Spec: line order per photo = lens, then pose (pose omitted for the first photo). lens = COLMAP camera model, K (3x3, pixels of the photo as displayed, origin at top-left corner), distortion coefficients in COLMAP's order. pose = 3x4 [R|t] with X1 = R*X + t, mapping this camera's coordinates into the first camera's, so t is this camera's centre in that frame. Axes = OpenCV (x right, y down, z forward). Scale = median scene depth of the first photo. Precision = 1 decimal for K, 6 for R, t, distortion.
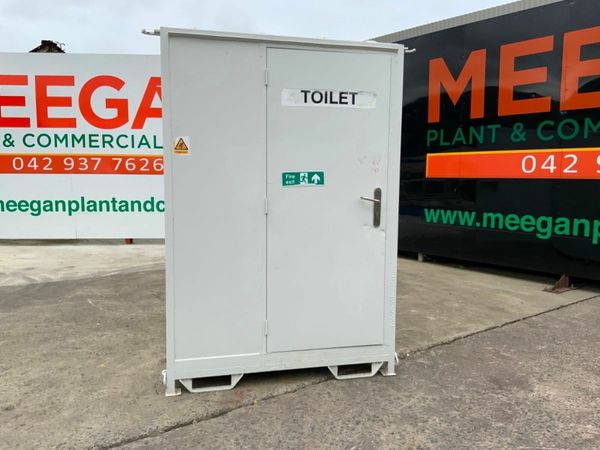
lens RADIAL K [[497.5, 0, 300.0], [0, 497.5, 225.0], [0, 0, 1]] dist [0.065827, -0.138773]
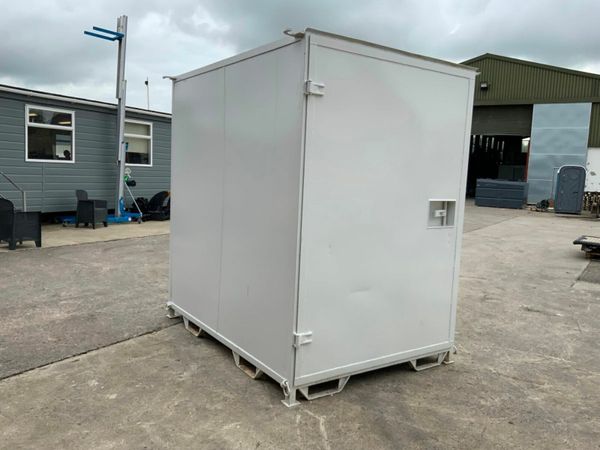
lens RADIAL K [[497.5, 0, 300.0], [0, 497.5, 225.0], [0, 0, 1]] dist [0.065827, -0.138773]
pose [[-0.933310, -0.012582, -0.358850, 0.188420], [-0.089577, 0.975947, 0.198755, -0.136041], [0.347718, 0.217645, -0.911989, 1.266259]]
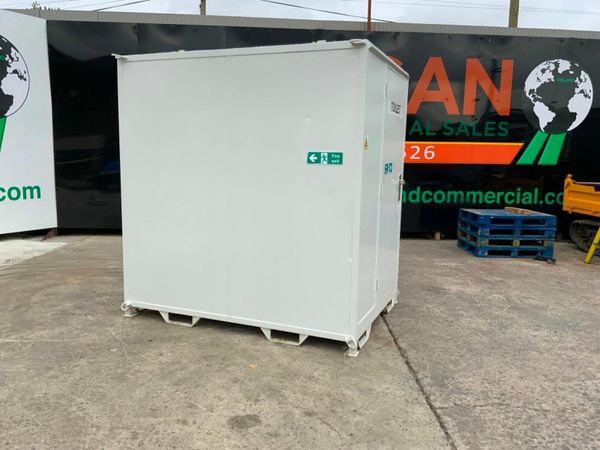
lens RADIAL K [[496.3, 0, 299.9], [0, 496.3, 226.3], [0, 0, 1]] dist [0.084458, -0.172655]
pose [[0.587962, -0.111438, 0.801176, -0.607478], [0.067637, 0.993769, 0.088590, -0.036605], [-0.806056, 0.002101, 0.591836, 0.201002]]
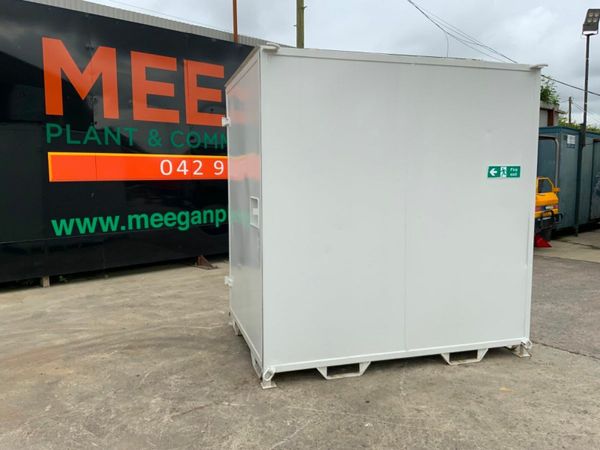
lens RADIAL K [[496.3, 0, 299.9], [0, 496.3, 226.3], [0, 0, 1]] dist [0.084458, -0.172655]
pose [[-0.045763, -0.113564, 0.992476, -0.708415], [0.106796, 0.987267, 0.117893, -0.092772], [-0.993227, 0.111387, -0.033052, 0.770497]]
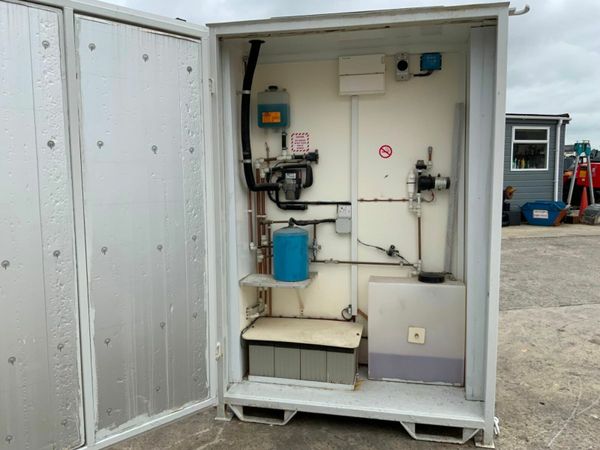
lens RADIAL K [[497.5, 0, 300.0], [0, 497.5, 225.0], [0, 0, 1]] dist [0.065827, -0.138773]
pose [[-0.899771, -0.051099, 0.433361, -0.233224], [0.044199, 0.977340, 0.207012, -0.137113], [-0.434119, 0.205417, -0.877123, 1.198712]]
